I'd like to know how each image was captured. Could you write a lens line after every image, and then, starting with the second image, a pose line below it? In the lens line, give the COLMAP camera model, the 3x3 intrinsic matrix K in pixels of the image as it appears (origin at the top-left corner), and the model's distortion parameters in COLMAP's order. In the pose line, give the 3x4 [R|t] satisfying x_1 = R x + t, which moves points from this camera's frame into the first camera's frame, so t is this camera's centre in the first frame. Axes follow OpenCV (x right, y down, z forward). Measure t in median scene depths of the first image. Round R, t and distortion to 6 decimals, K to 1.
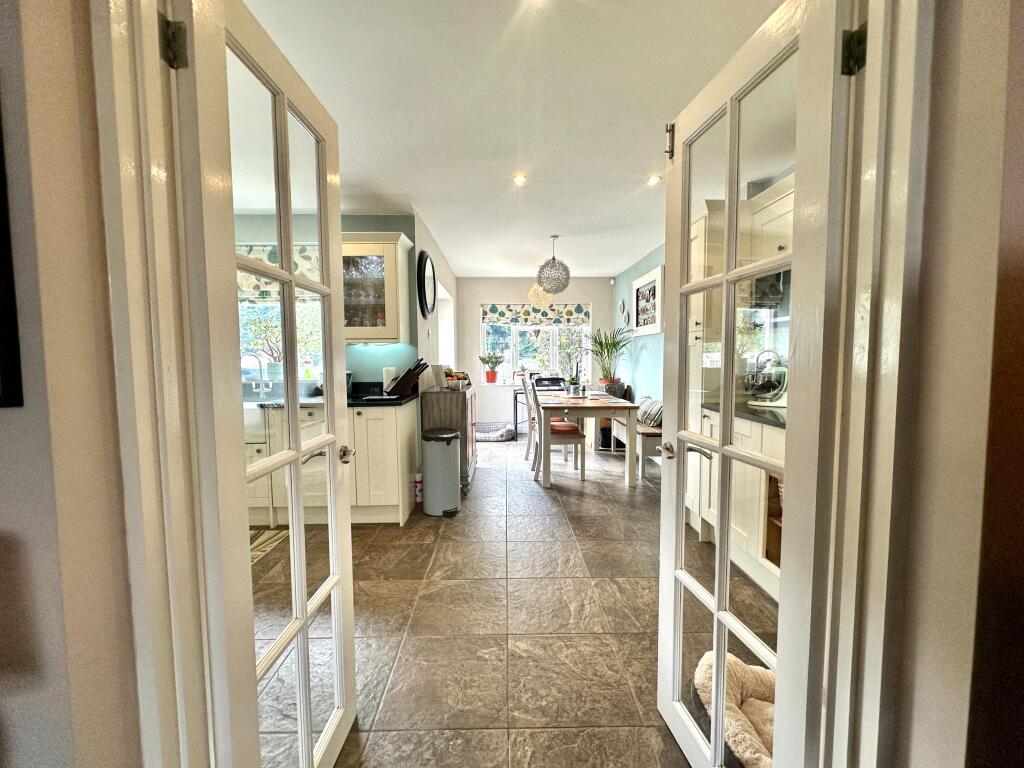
lens RADIAL K [[407.2, 0, 513.4], [0, 407.2, 382.6], [0, 0, 1]] dist [0.001995, 0.000370]
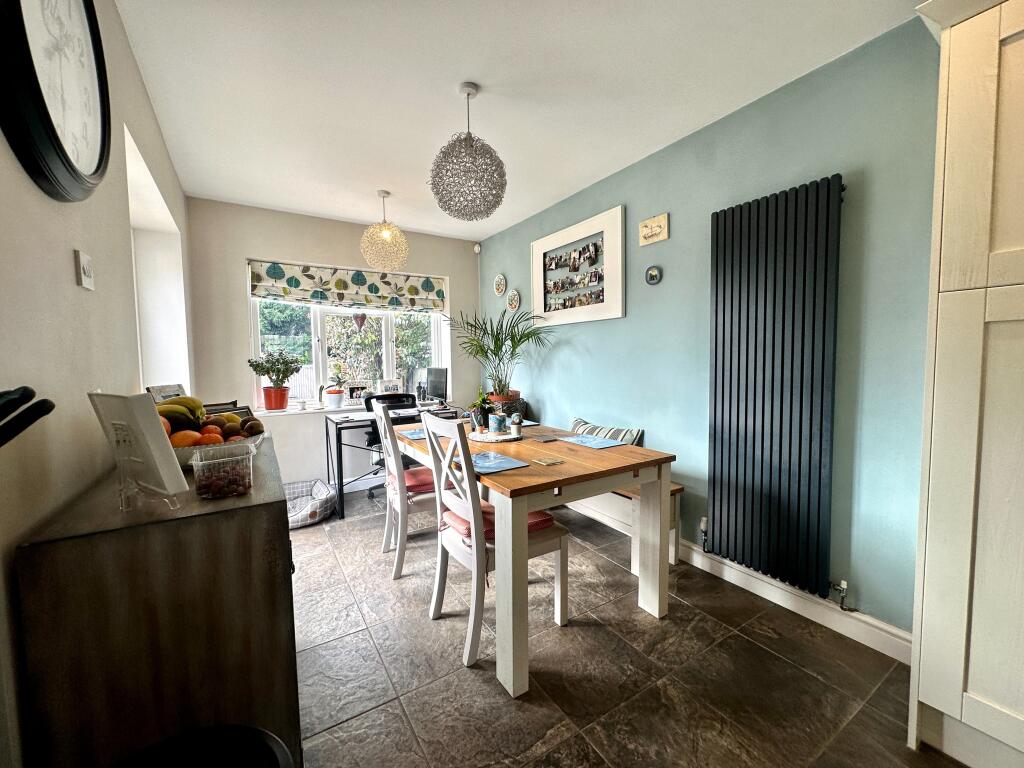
lens RADIAL K [[407.2, 0, 510.5], [0, 407.2, 382.4], [0, 0, 1]] dist [0.001995, 0.000370]
pose [[0.855910, -0.036437, 0.515839, -0.066802], [0.042156, 0.999111, 0.000625, -0.022156], [-0.515404, 0.021211, 0.856685, 0.390443]]
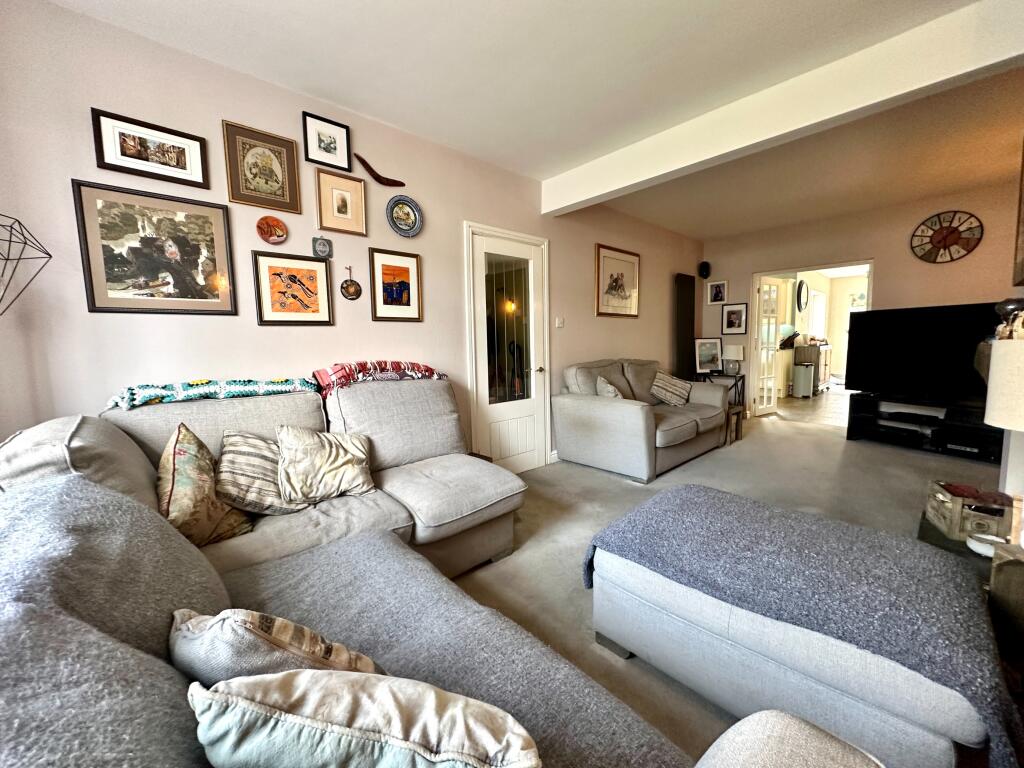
lens RADIAL K [[407.2, 0, 512.5], [0, 407.2, 381.6], [0, 0, 1]] dist [0.001995, 0.000370]
pose [[0.668918, 0.067131, -0.740298, 0.208495], [-0.033920, 0.997633, 0.059817, 0.068965], [0.742562, -0.014902, 0.669612, -0.851689]]
